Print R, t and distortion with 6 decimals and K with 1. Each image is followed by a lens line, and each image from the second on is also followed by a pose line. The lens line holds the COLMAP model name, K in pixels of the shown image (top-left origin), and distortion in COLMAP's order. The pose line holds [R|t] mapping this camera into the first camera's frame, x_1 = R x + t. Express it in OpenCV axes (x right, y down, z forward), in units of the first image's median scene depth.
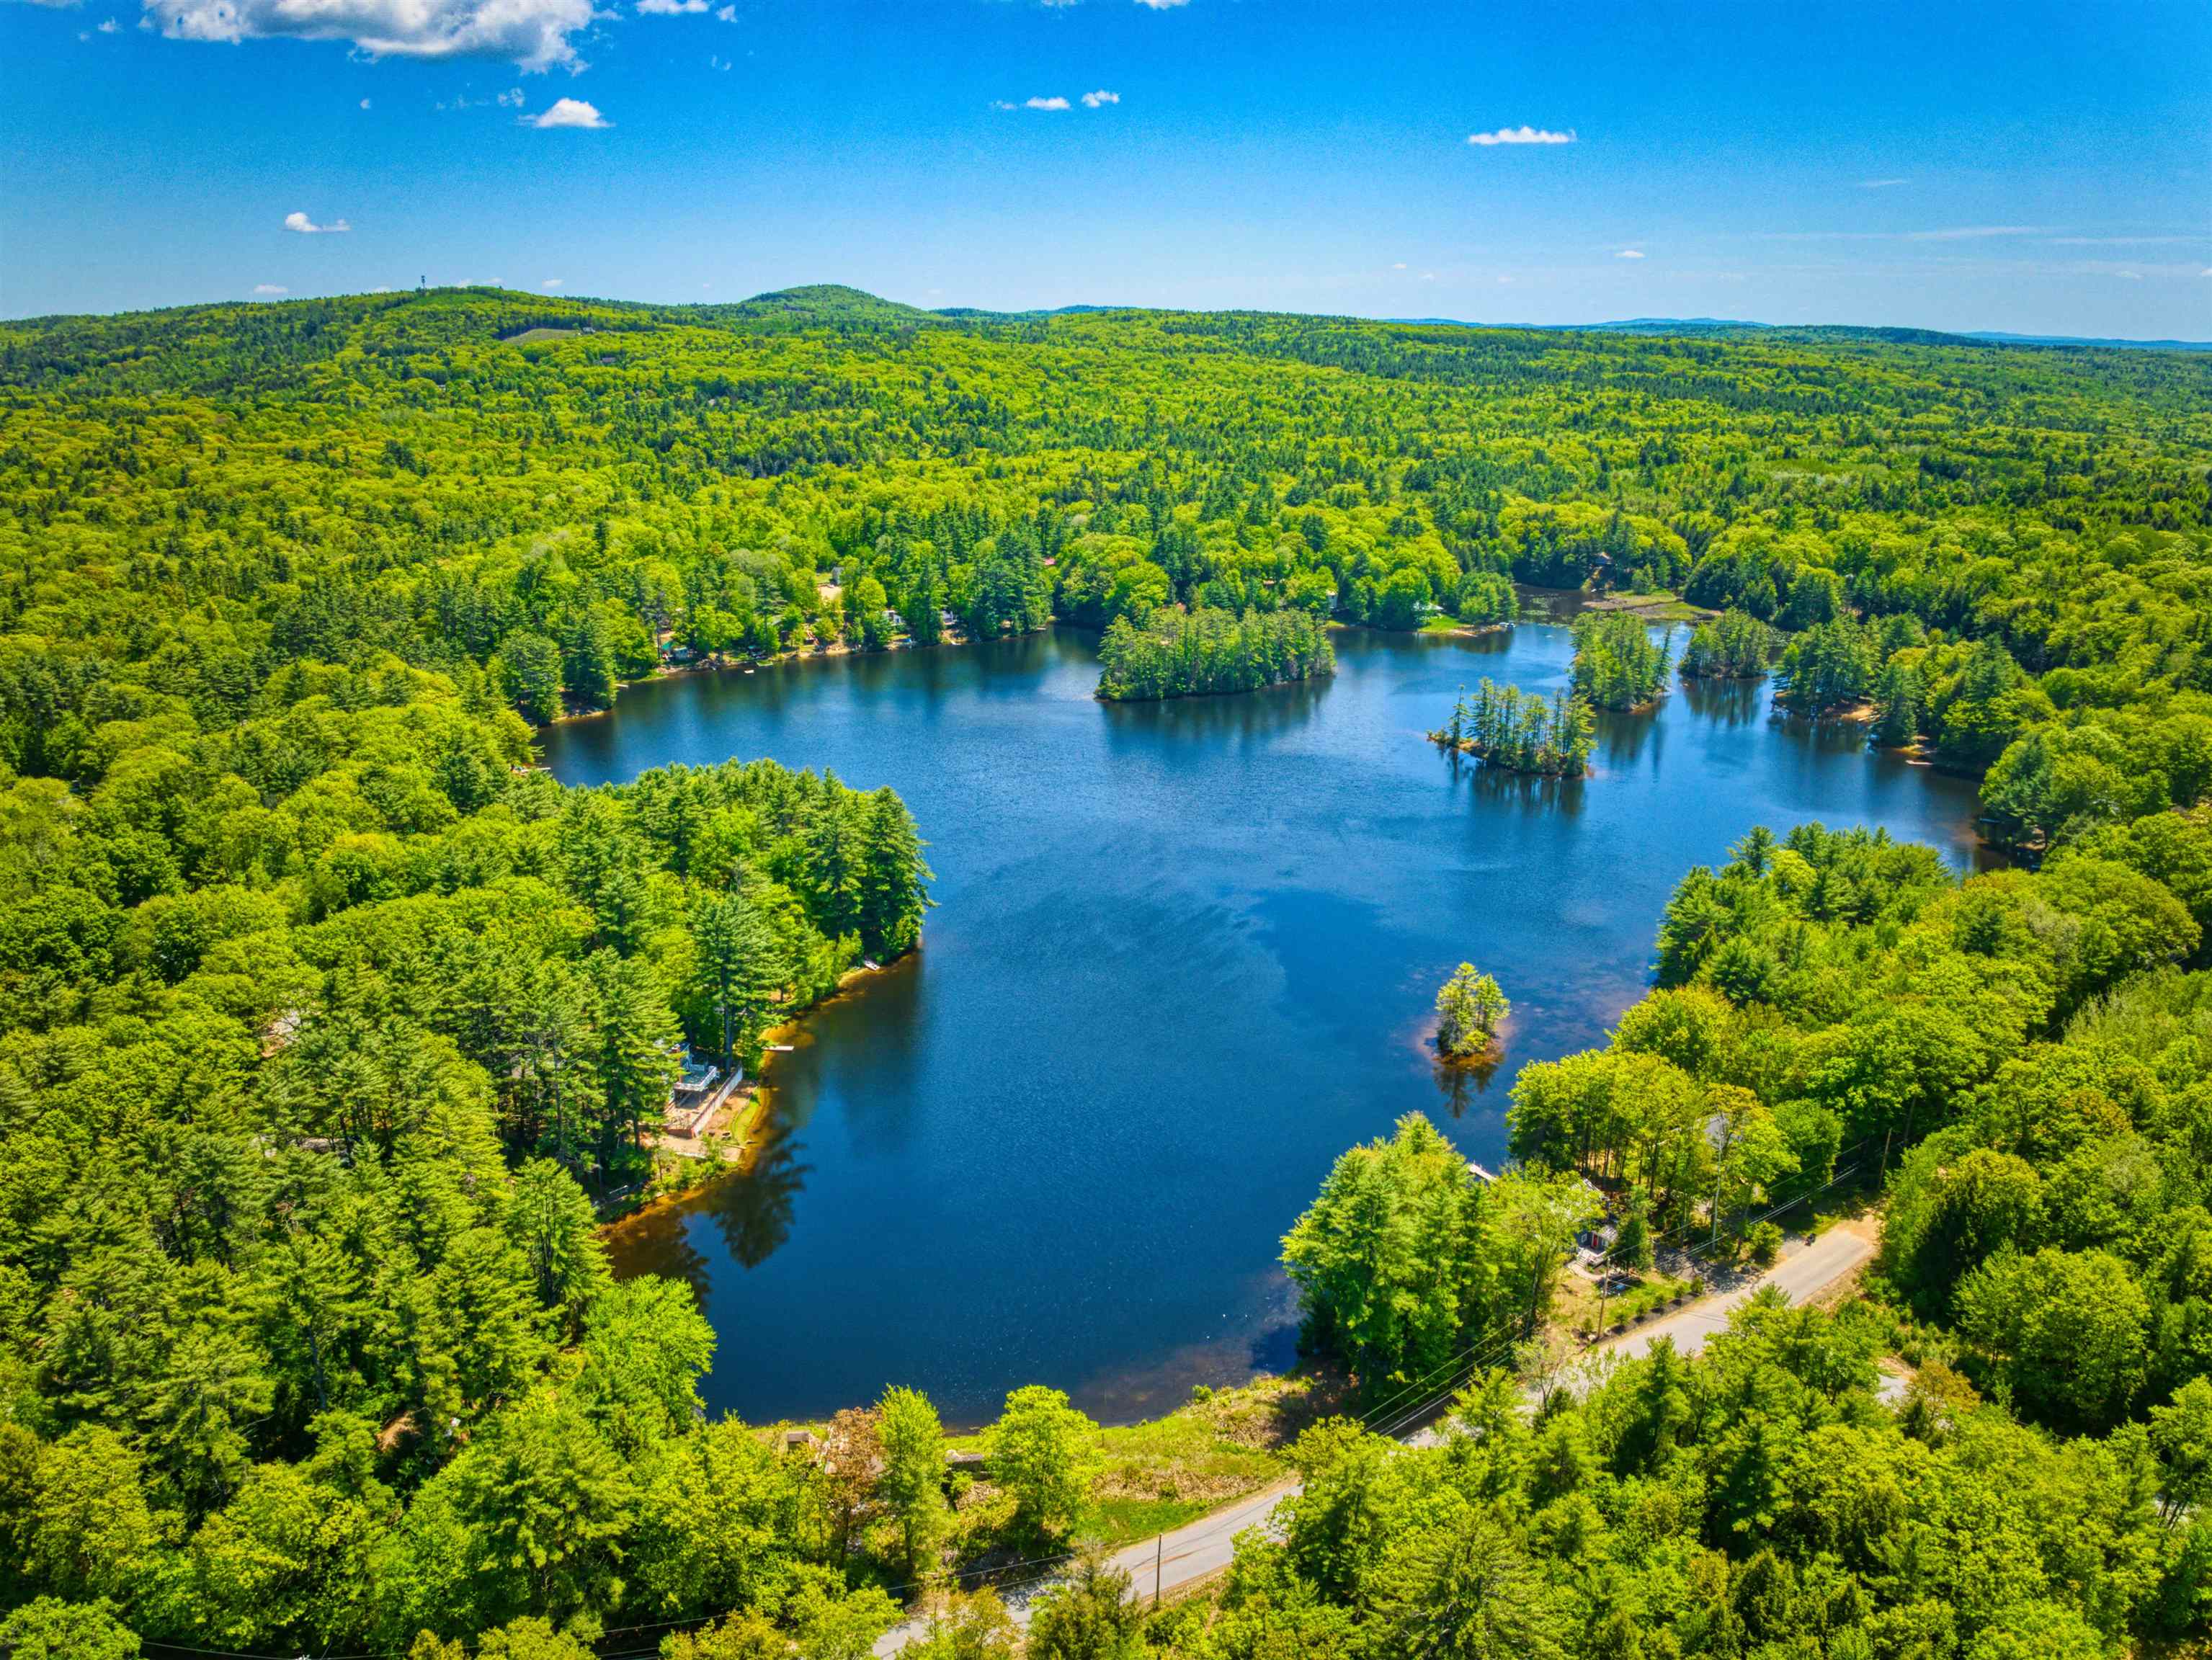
lens RADIAL K [[1643.1, 0, 1148.6], [0, 1643.1, 833.6], [0, 0, 1]] dist [-0.111088, 0.010525]
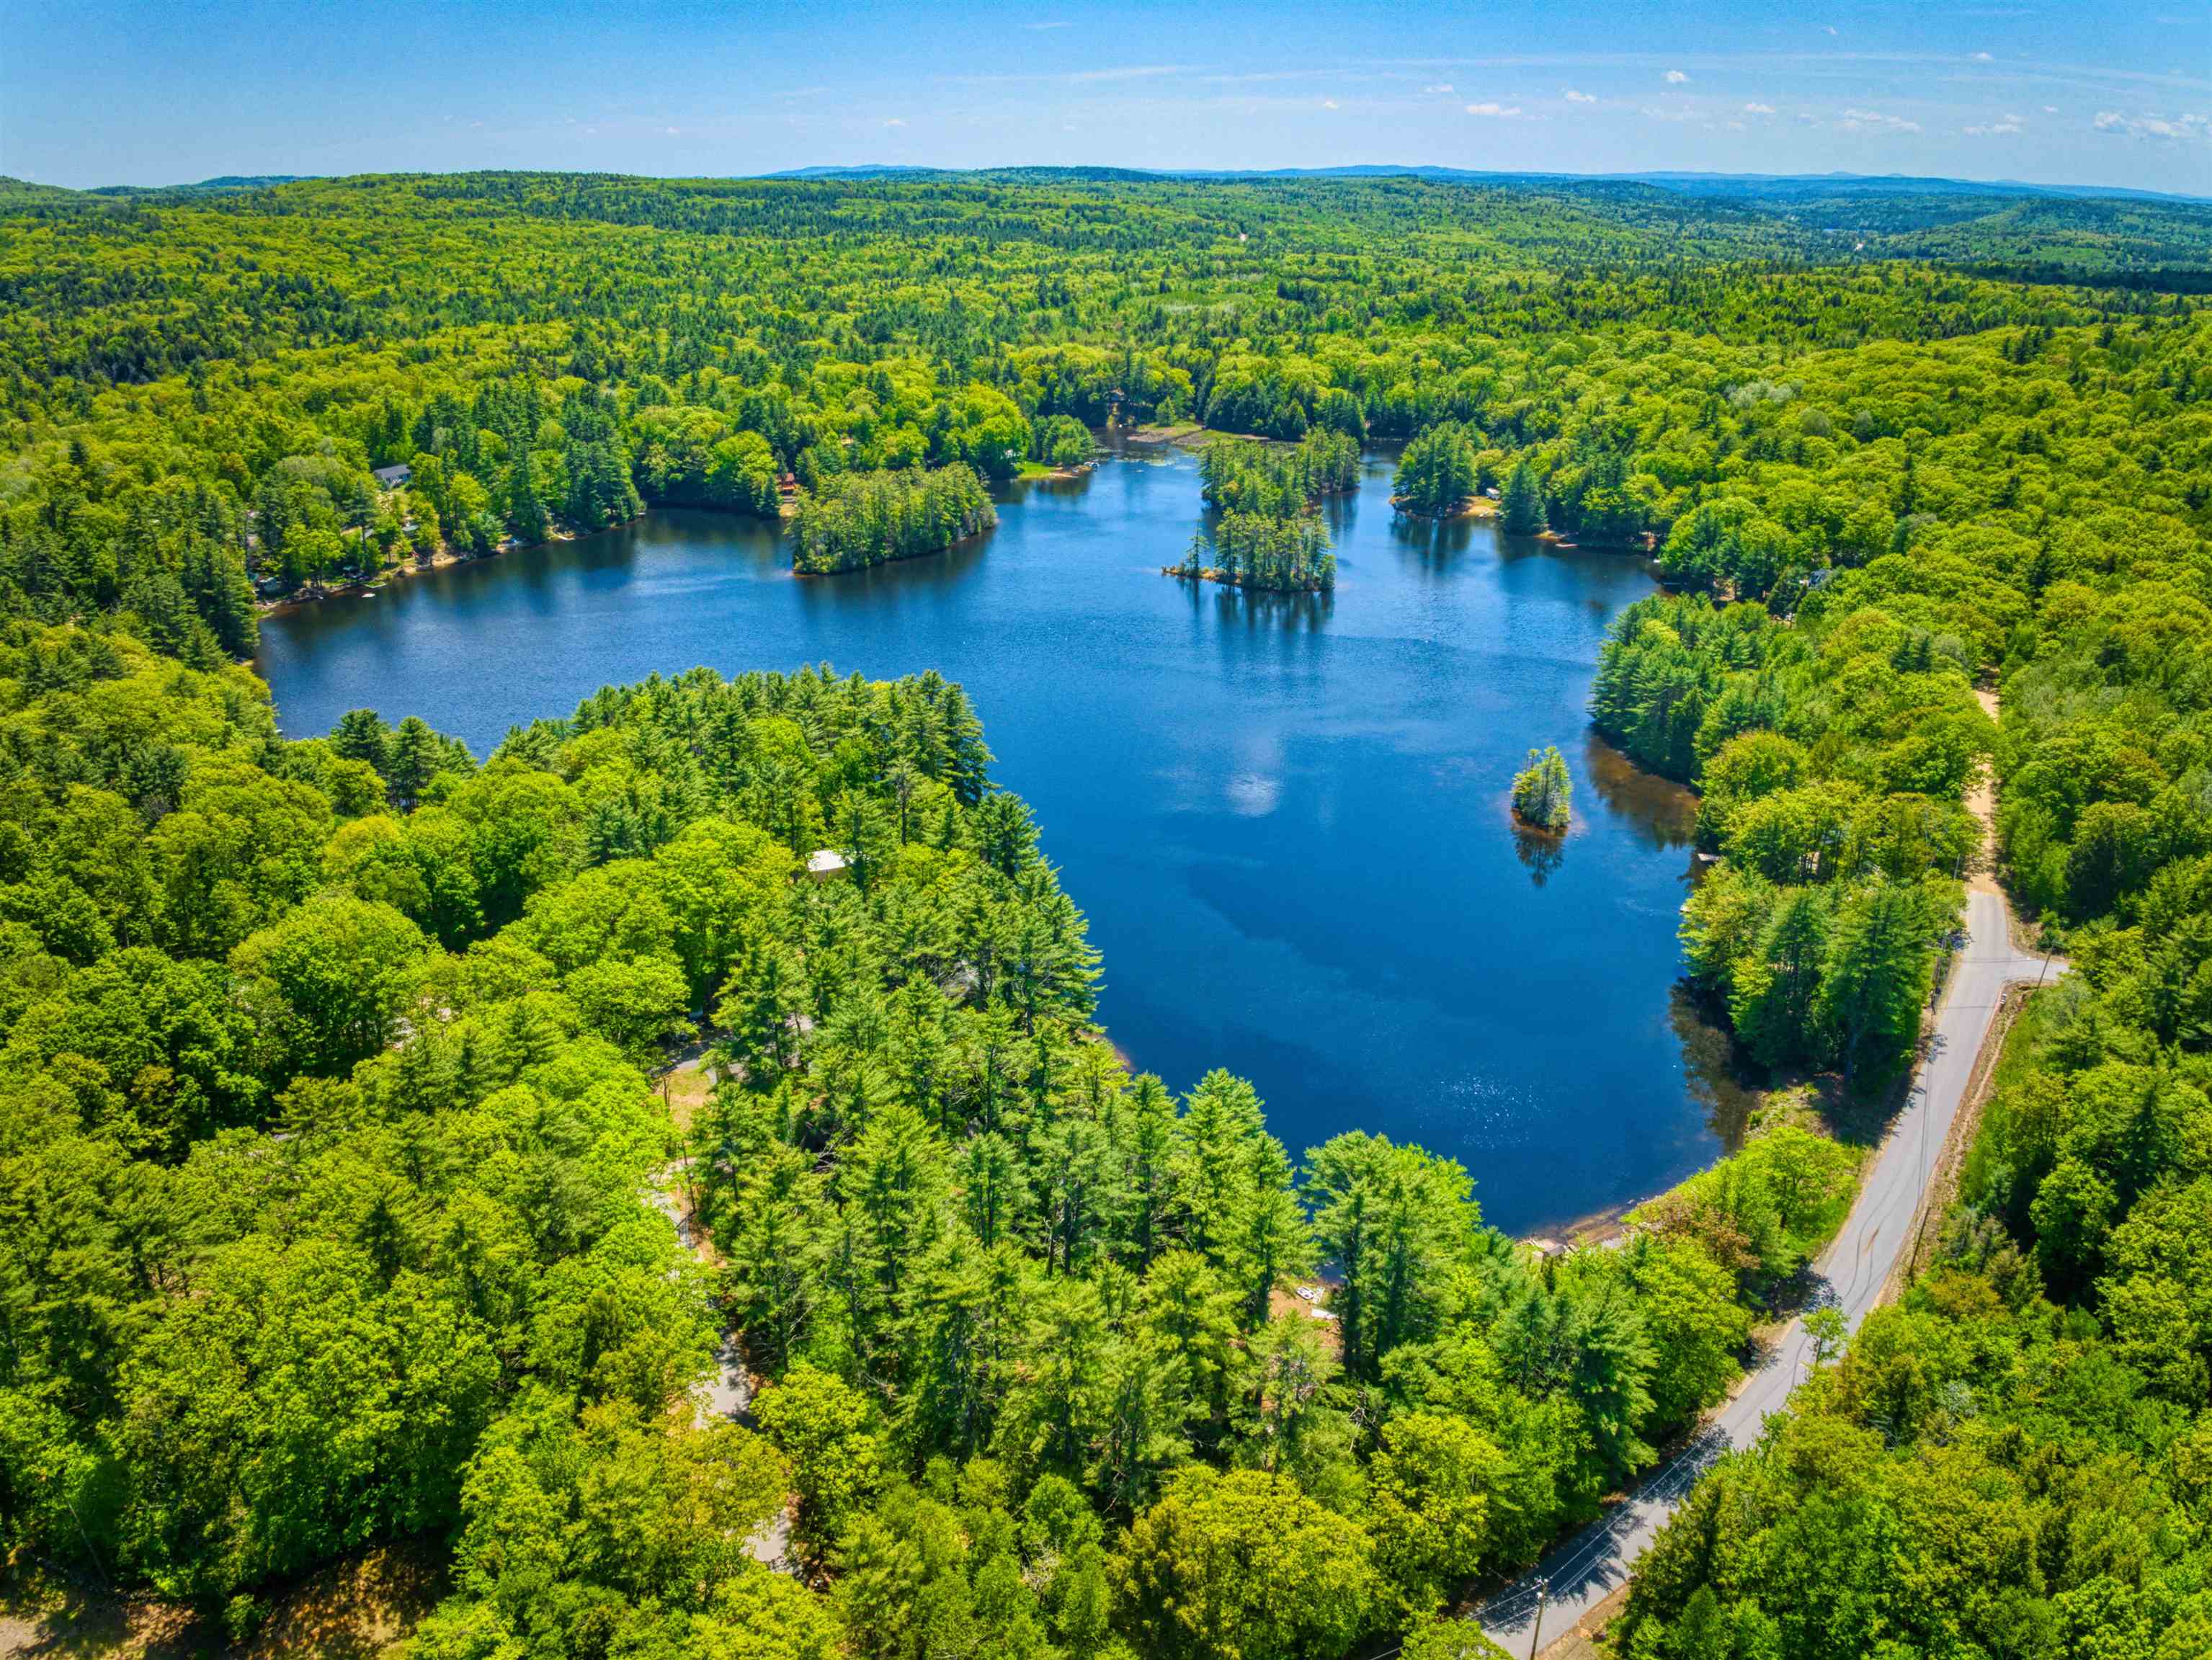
lens RADIAL K [[1643.1, 0, 1148.6], [0, 1643.1, 833.6], [0, 0, 1]] dist [-0.111088, 0.010525]
pose [[0.878673, -0.180496, 0.441989, -0.258329], [0.143065, 0.982782, 0.116927, -0.014641], [-0.455484, -0.039508, 0.889367, 0.058223]]
